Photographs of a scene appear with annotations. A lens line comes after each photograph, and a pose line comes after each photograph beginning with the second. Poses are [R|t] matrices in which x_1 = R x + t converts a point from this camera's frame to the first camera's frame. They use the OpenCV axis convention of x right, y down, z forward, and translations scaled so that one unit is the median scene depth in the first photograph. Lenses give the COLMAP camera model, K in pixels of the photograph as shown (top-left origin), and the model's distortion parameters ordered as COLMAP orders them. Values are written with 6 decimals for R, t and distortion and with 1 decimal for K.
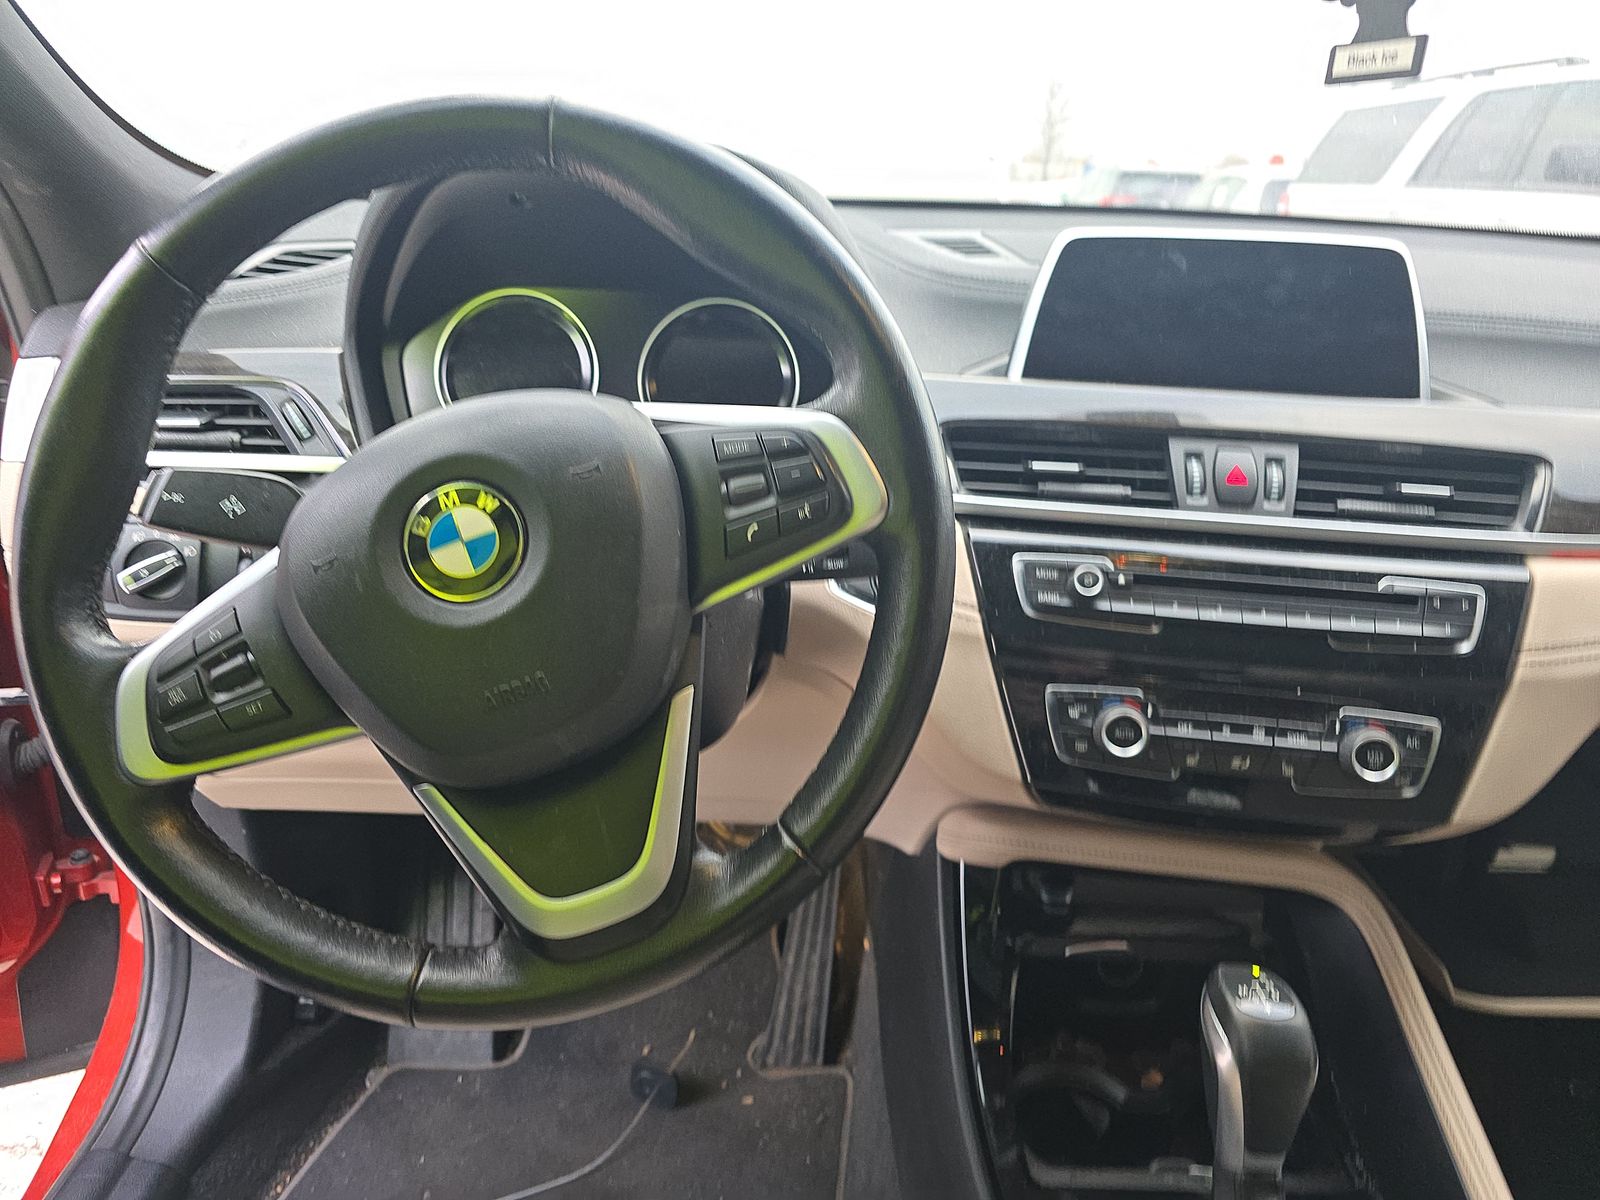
lens RADIAL K [[1109.6, 0, 800.6], [0, 1109.6, 579.6], [0, 0, 1]] dist [0.005273, -0.053644]
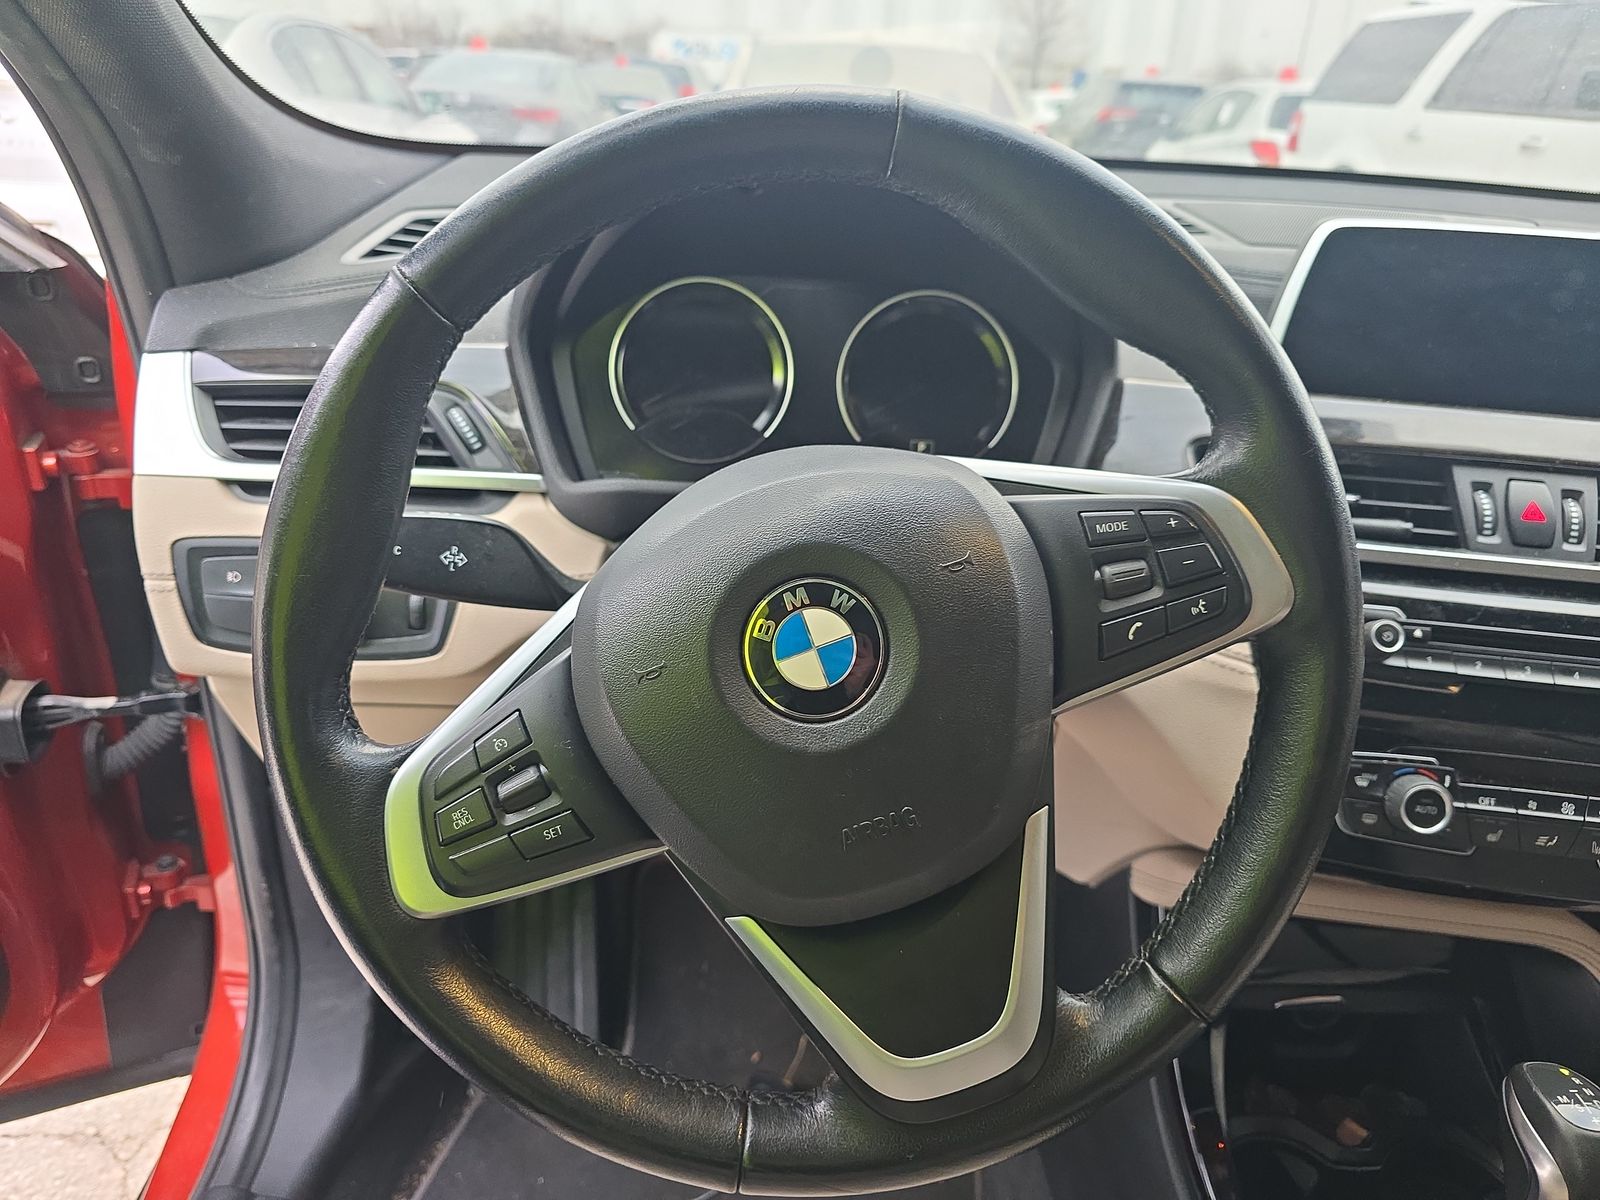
lens RADIAL K [[1136.2, 0, 800.0], [0, 1136.2, 600.0], [0, 0, 1]] dist [0.006622, -0.064315]
pose [[0.999909, 0.012690, 0.004571, -0.214565], [-0.013008, 0.996854, 0.078191, -0.092424], [-0.003564, -0.078243, 0.996928, 0.098079]]
